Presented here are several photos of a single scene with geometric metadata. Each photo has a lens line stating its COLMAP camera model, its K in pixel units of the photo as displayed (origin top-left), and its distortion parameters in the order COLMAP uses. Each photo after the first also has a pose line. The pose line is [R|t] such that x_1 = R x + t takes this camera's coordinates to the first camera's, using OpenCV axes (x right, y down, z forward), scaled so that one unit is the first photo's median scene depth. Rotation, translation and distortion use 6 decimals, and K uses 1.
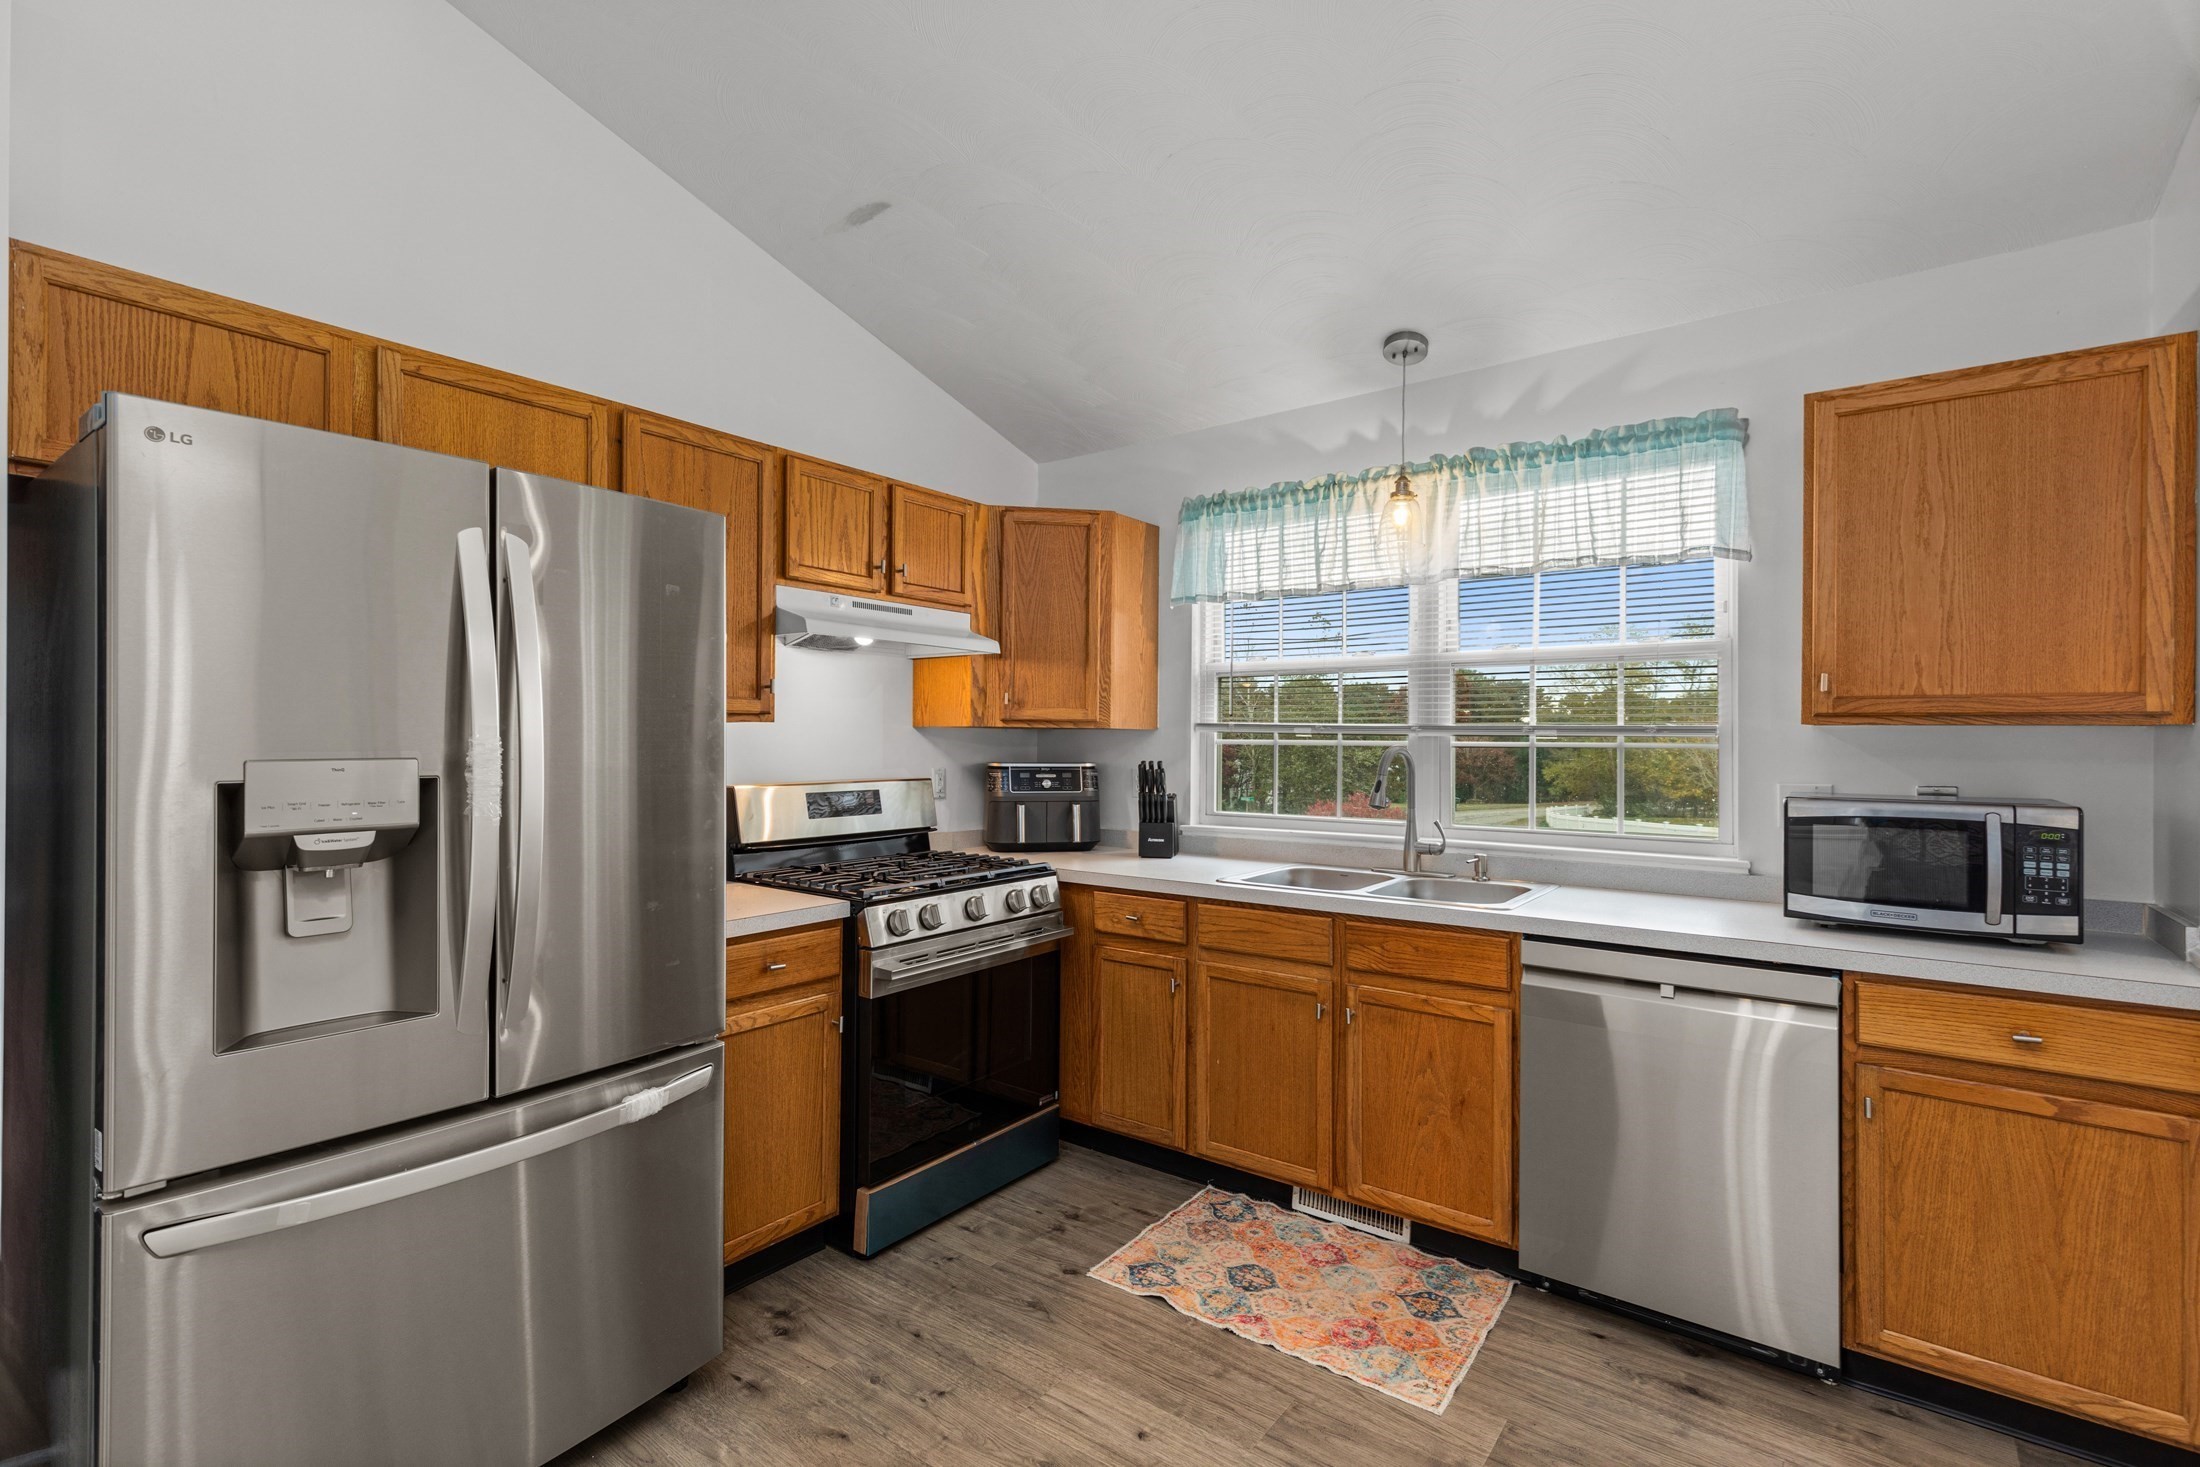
lens RADIAL K [[1002.8, 0, 1105.4], [0, 1002.8, 738.6], [0, 0, 1]] dist [0.002439, -0.000306]
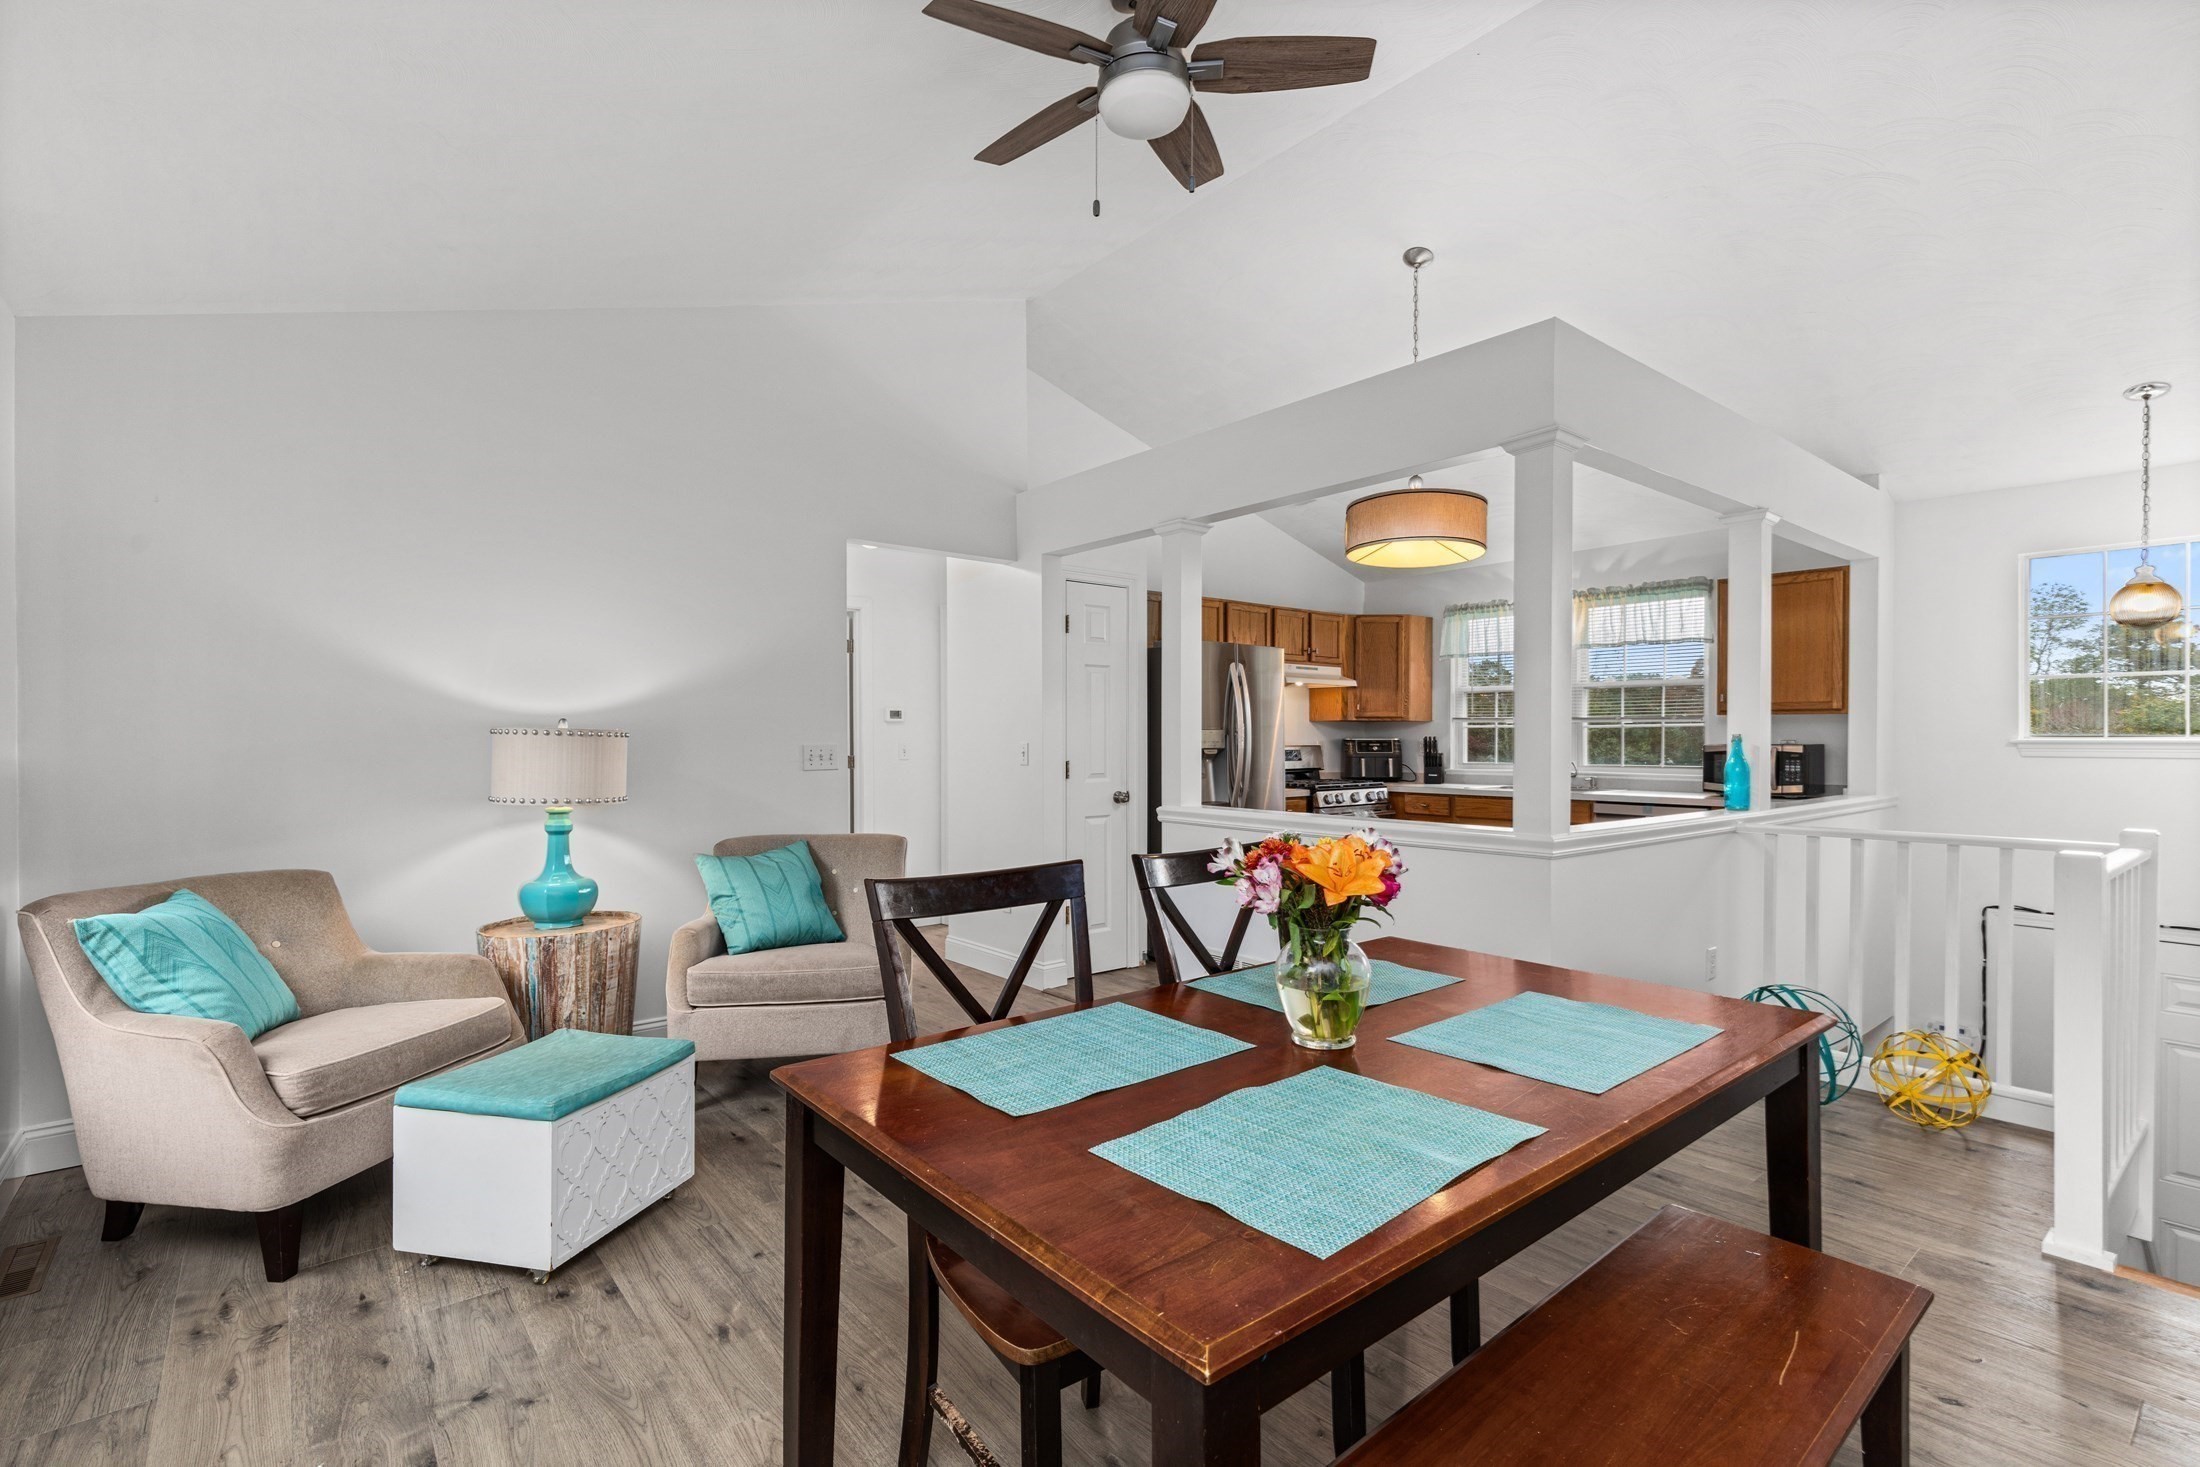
lens RADIAL K [[1014.9, 0, 1099.9], [0, 1014.9, 743.7], [0, 0, 1]] dist [0.003870, -0.000307]
pose [[0.970640, -0.004491, -0.240493, -0.137601], [0.005851, 0.999971, 0.004942, 0.028687], [0.240464, -0.006204, 0.970638, -1.458635]]
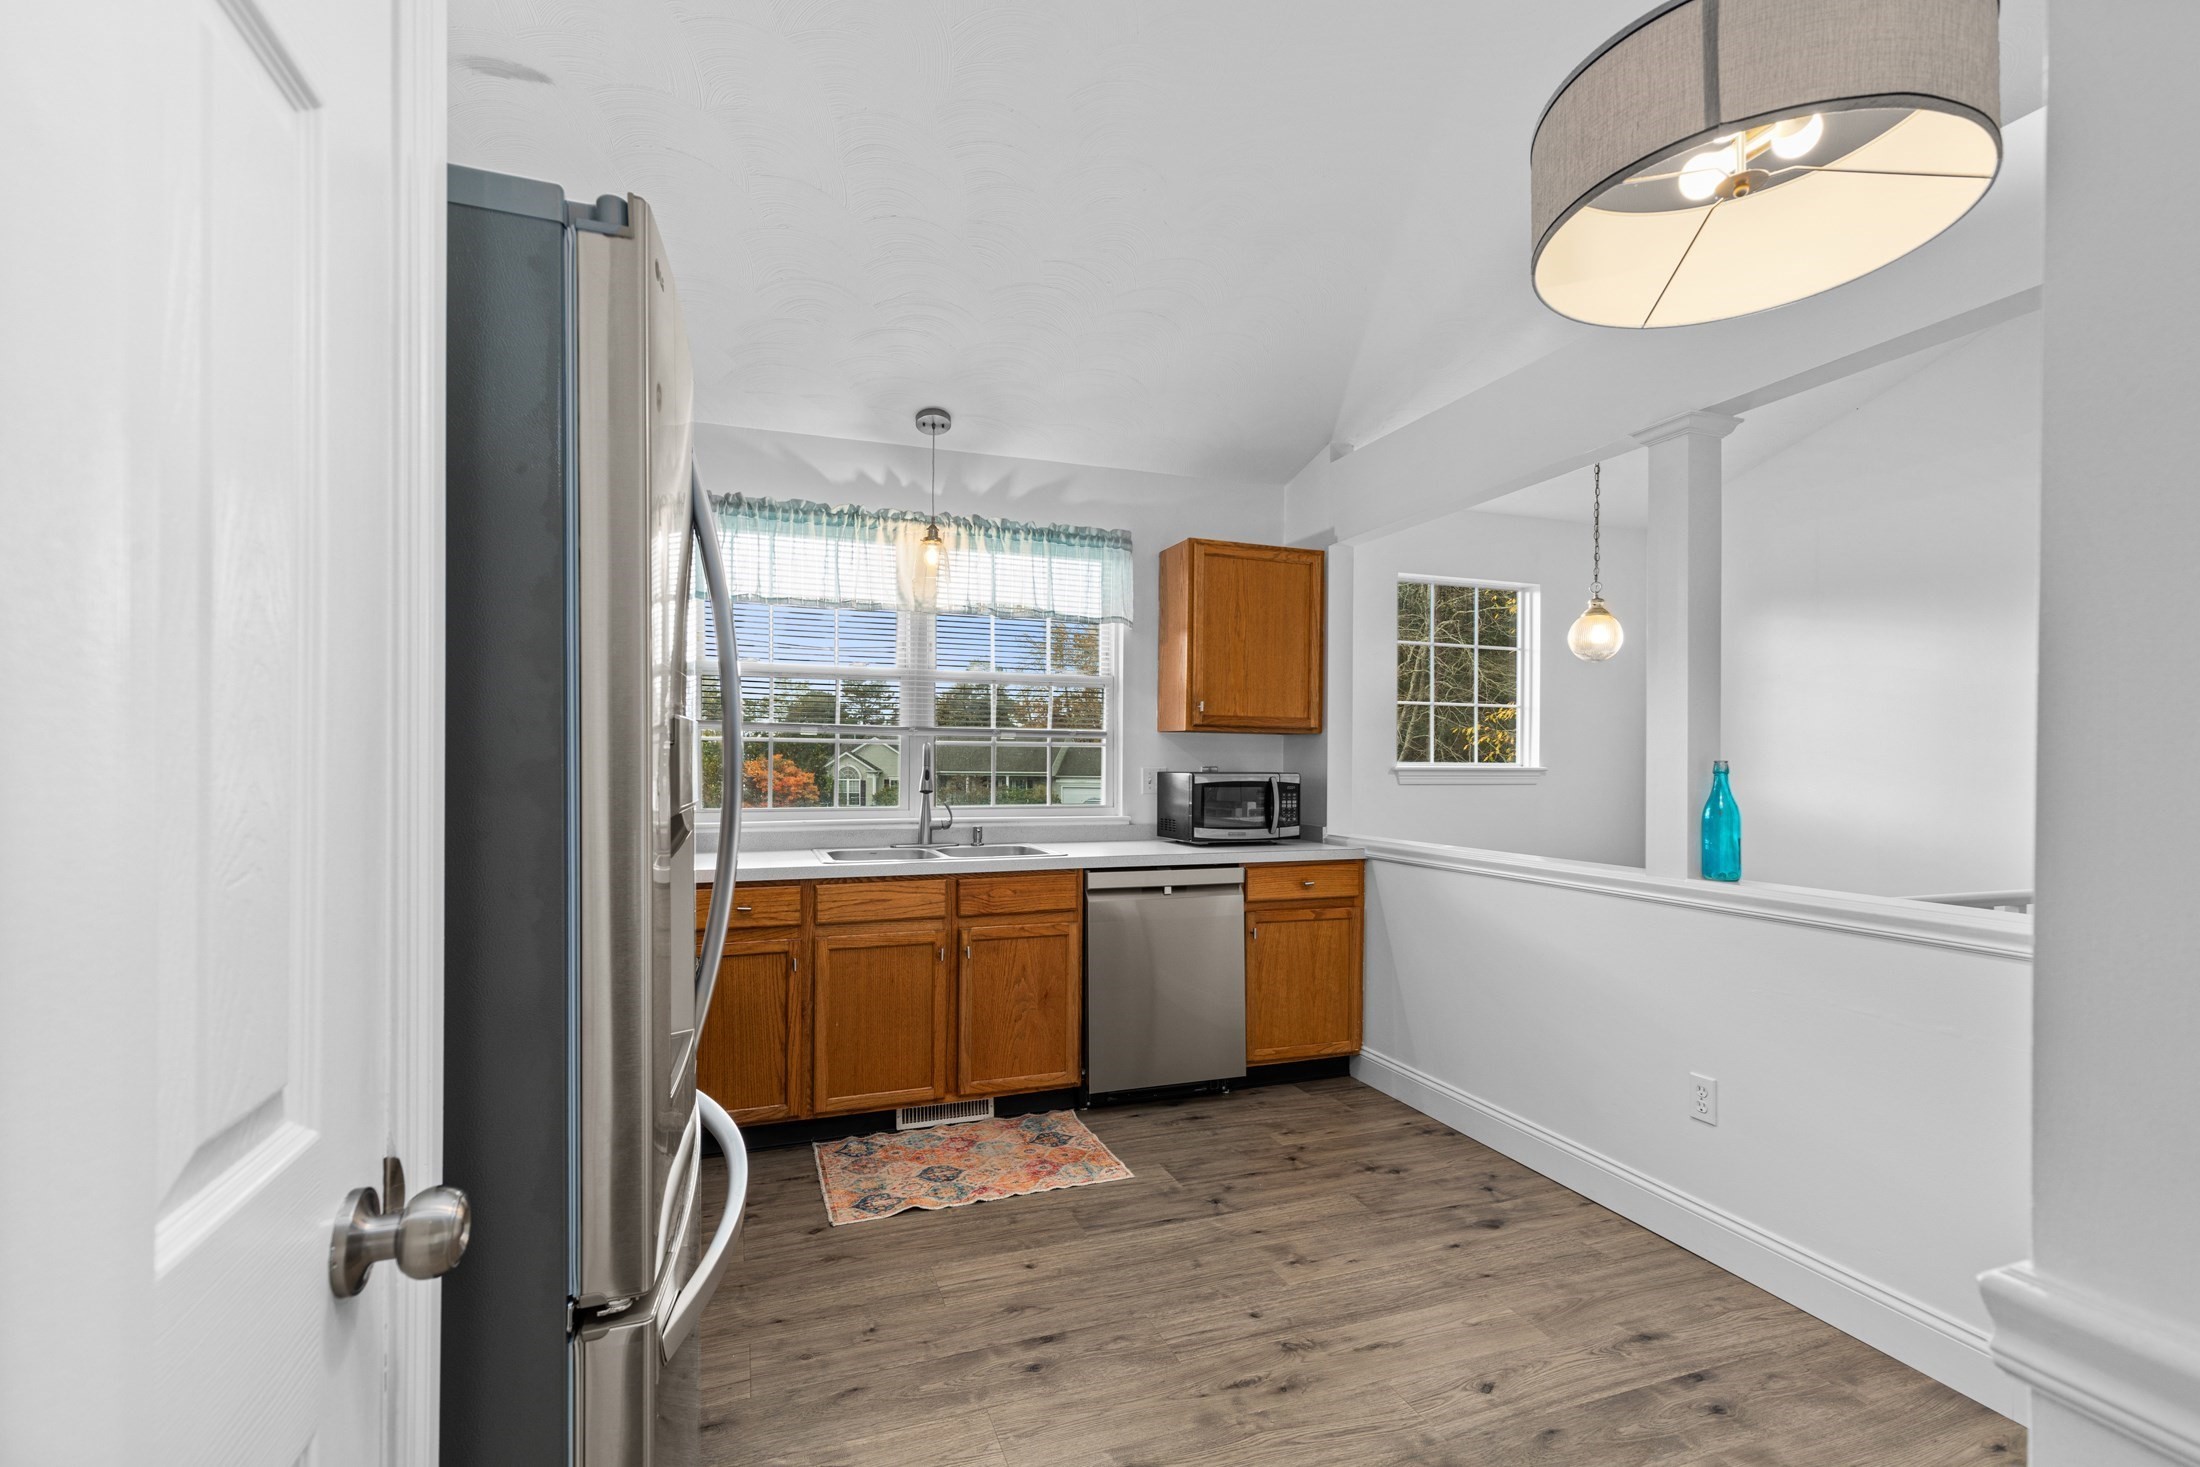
lens RADIAL K [[993.6, 0, 1118.7], [0, 993.6, 777.4], [0, 0, 1]] dist [0.001424, 0.000064]
pose [[0.536286, -0.013671, 0.843926, -0.665466], [-0.002993, 0.999832, 0.018099, 0.029369], [-0.844031, -0.012232, 0.536155, 0.155515]]
